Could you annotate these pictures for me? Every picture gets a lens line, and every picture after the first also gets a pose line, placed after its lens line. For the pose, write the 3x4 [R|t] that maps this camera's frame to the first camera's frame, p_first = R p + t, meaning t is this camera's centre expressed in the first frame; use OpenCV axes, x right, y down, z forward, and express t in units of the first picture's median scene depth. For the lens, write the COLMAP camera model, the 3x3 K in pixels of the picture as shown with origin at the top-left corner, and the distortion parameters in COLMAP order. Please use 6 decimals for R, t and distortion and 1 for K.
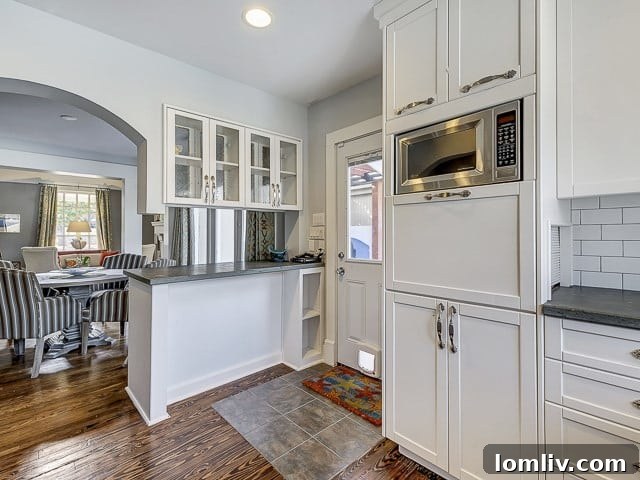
lens RADIAL K [[307.5, 0, 321.5], [0, 307.5, 228.6], [0, 0, 1]] dist [0.004939, 0.000694]
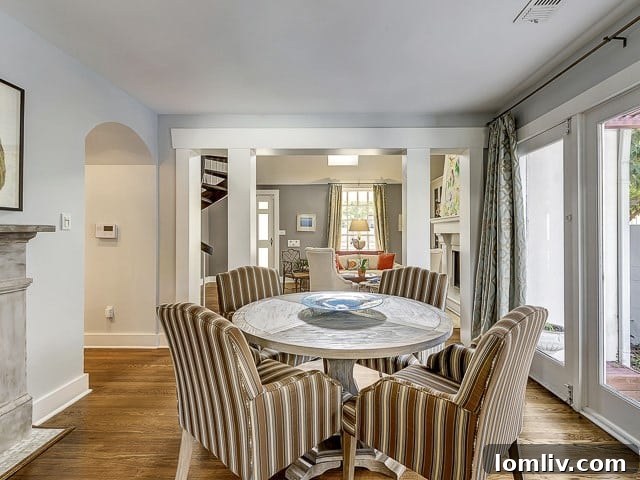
lens RADIAL K [[324.8, 0, 332.0], [0, 324.8, 230.0], [0, 0, 1]] dist [0.001297, 0.000919]
pose [[0.722245, -0.003407, -0.691629, -0.162274], [0.007397, 0.999969, 0.002798, 0.004297], [0.691598, -0.007137, 0.722247, 0.229578]]
